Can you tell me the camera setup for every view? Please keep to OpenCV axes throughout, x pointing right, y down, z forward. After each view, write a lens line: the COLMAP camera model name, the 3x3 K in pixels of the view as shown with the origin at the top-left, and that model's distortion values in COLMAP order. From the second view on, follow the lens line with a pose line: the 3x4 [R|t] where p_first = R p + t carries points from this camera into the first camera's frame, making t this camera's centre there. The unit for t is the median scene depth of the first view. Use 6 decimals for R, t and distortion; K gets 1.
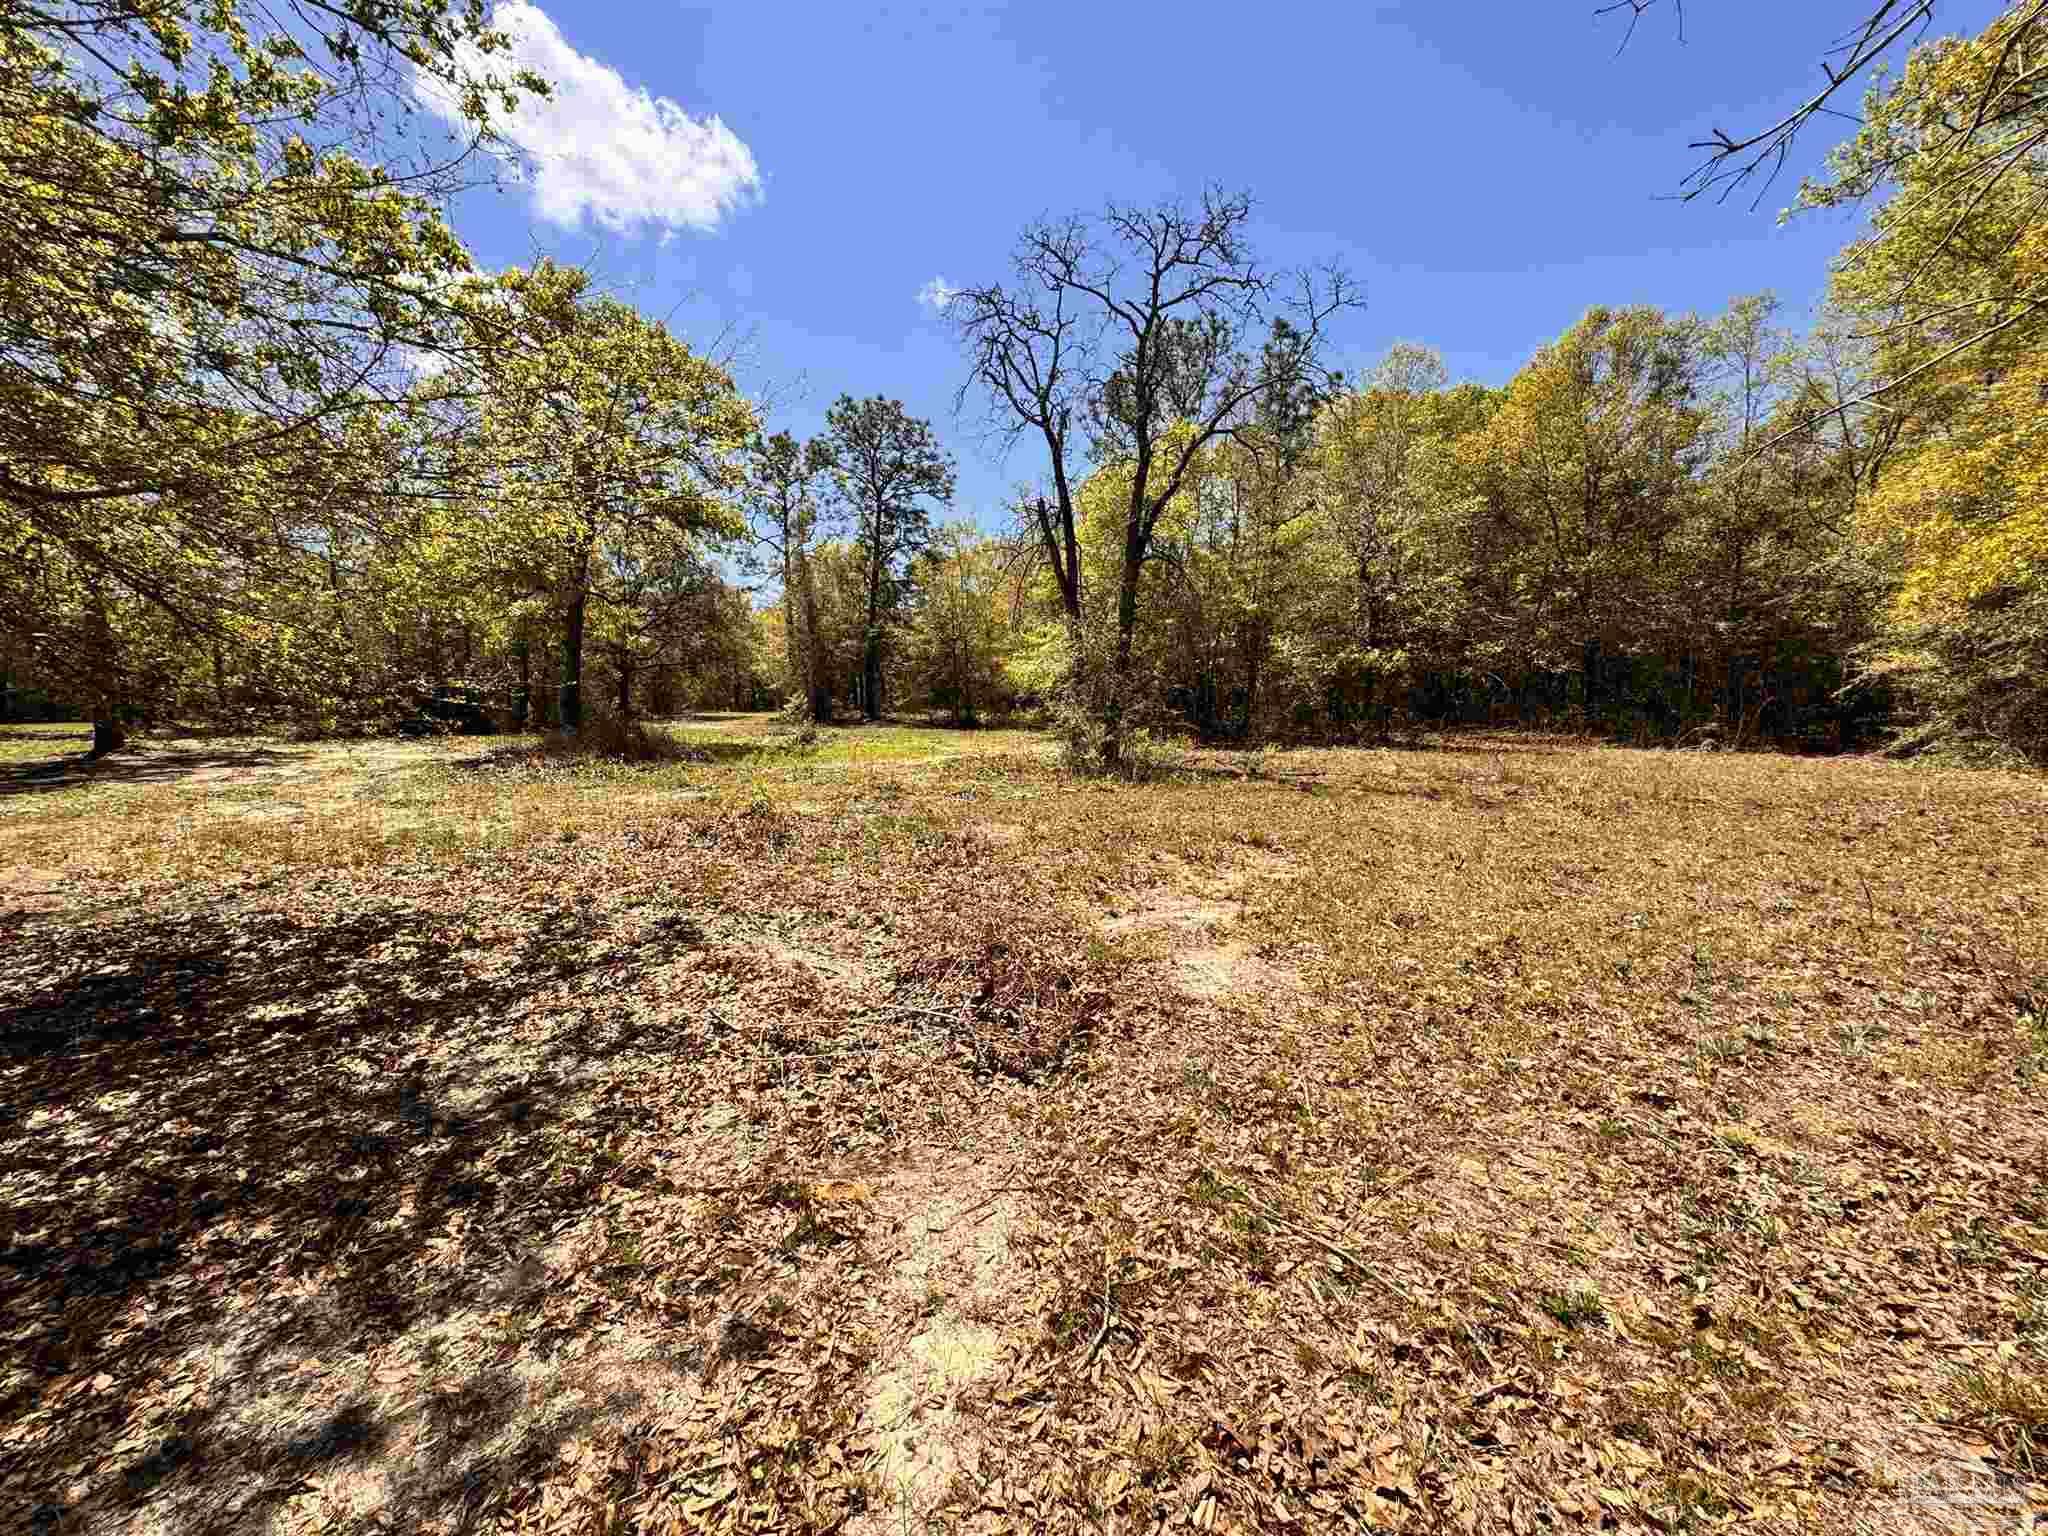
lens RADIAL K [[814.8, 0, 1021.9], [0, 814.8, 775.1], [0, 0, 1]] dist [0.001107, 0.000093]
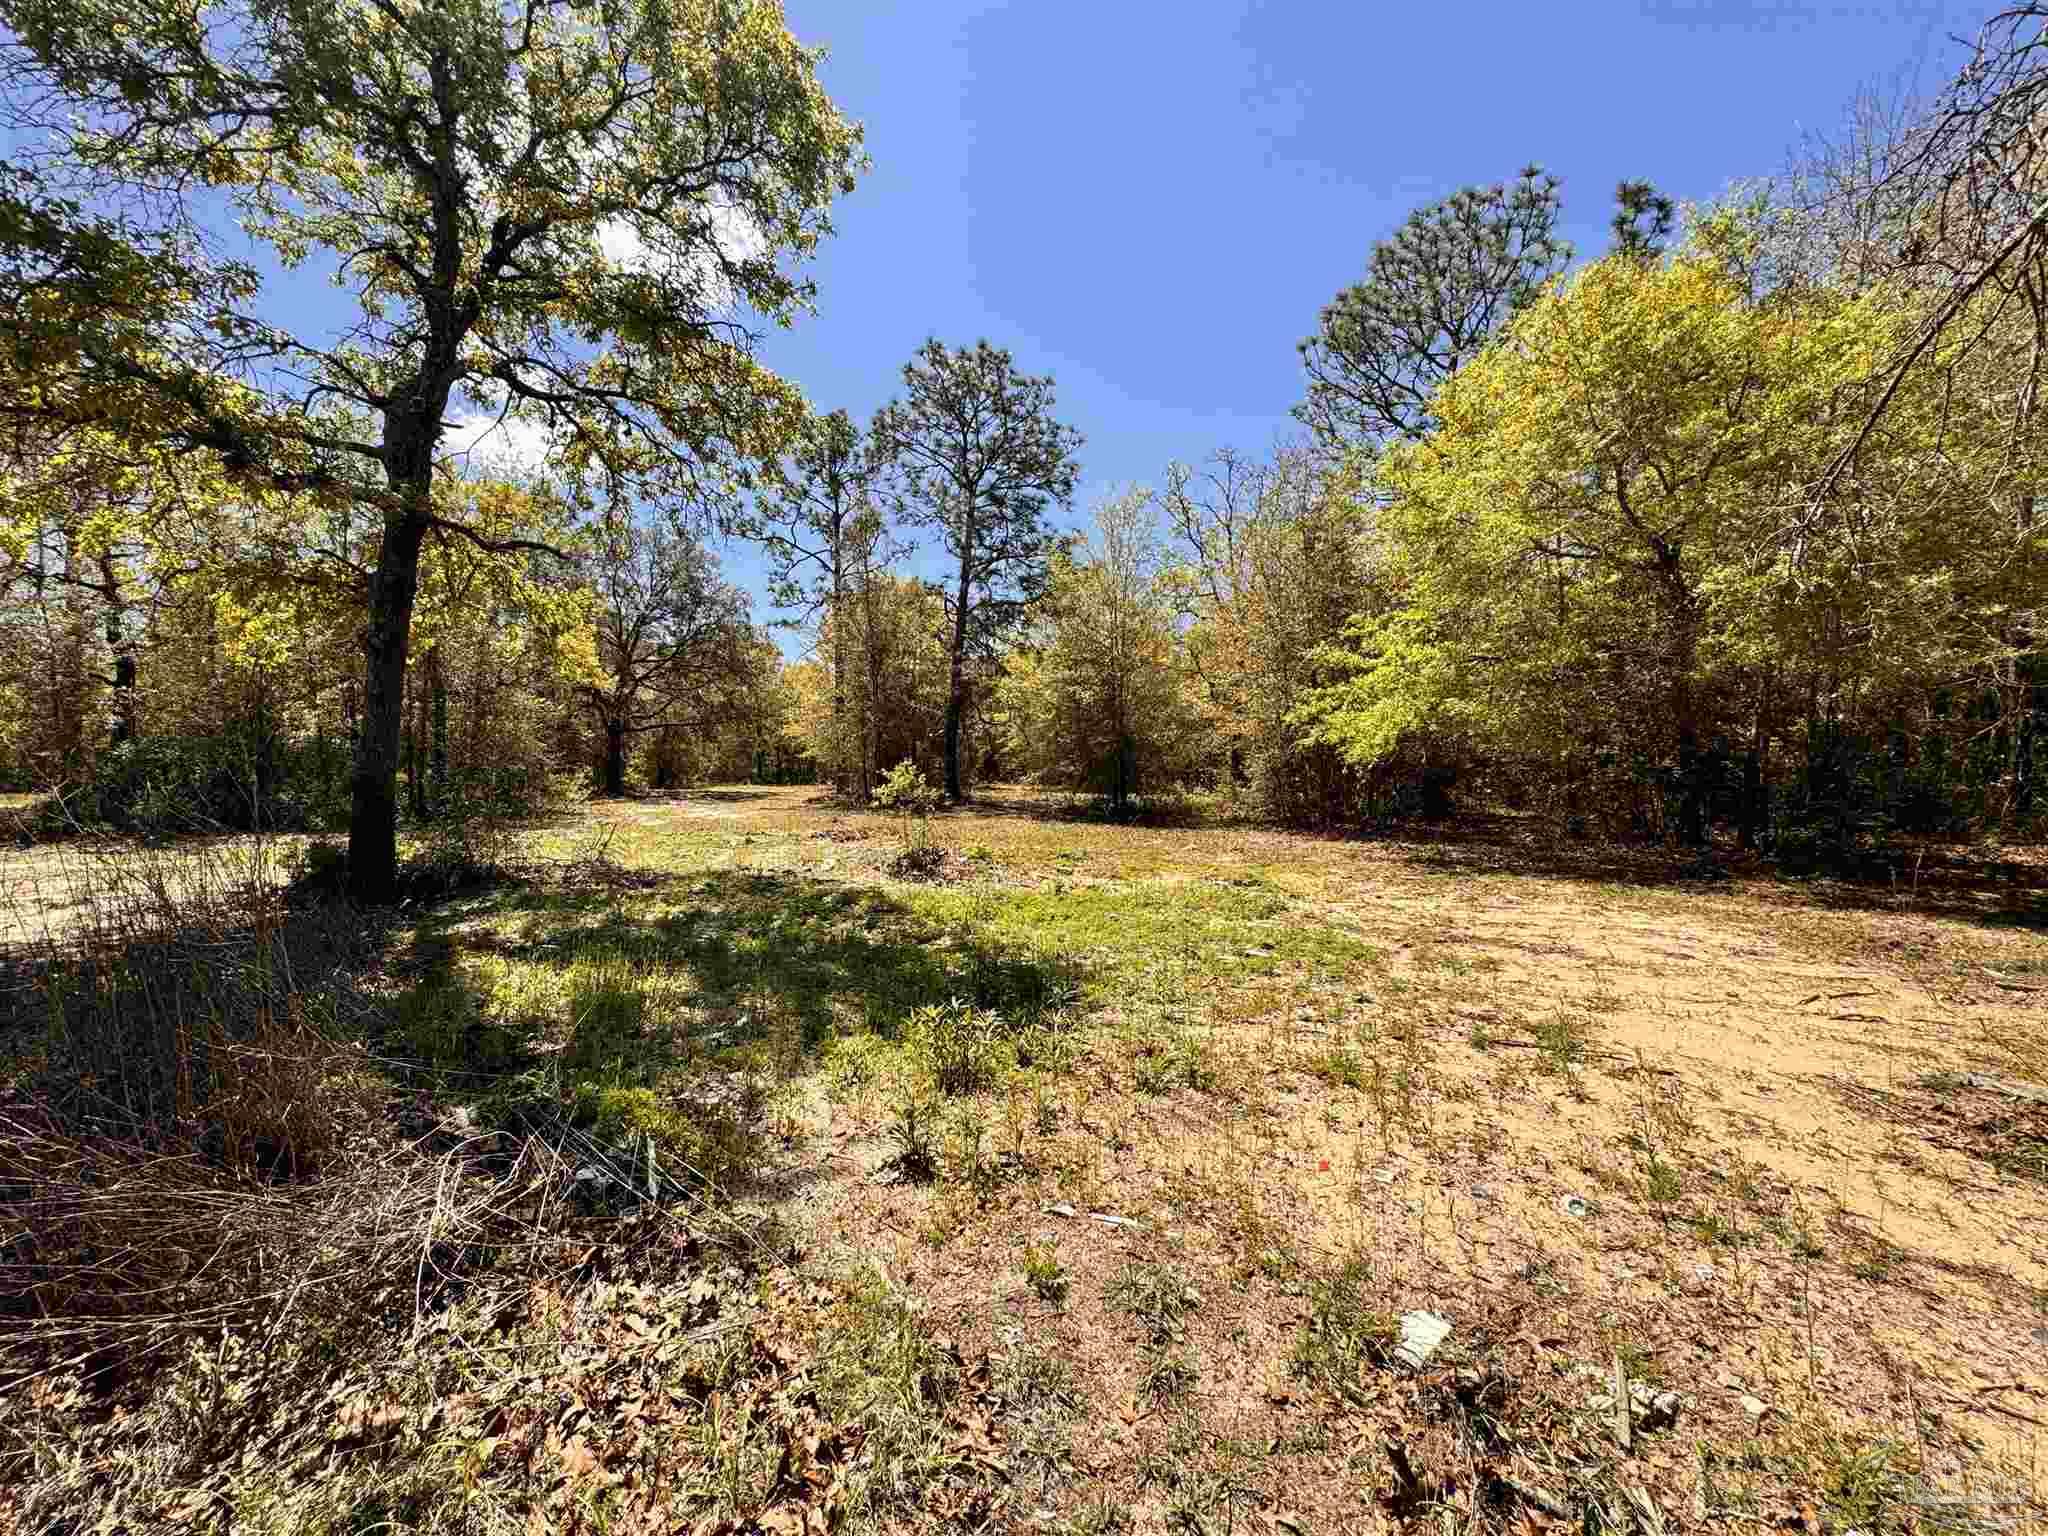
lens RADIAL K [[814.8, 0, 1021.9], [0, 814.8, 775.1], [0, 0, 1]] dist [0.001107, 0.000093]
pose [[0.999522, 0.013838, -0.027628, -0.103971], [-0.016320, 0.995650, -0.091734, -0.027696], [0.026238, 0.092141, 0.995400, 0.303806]]
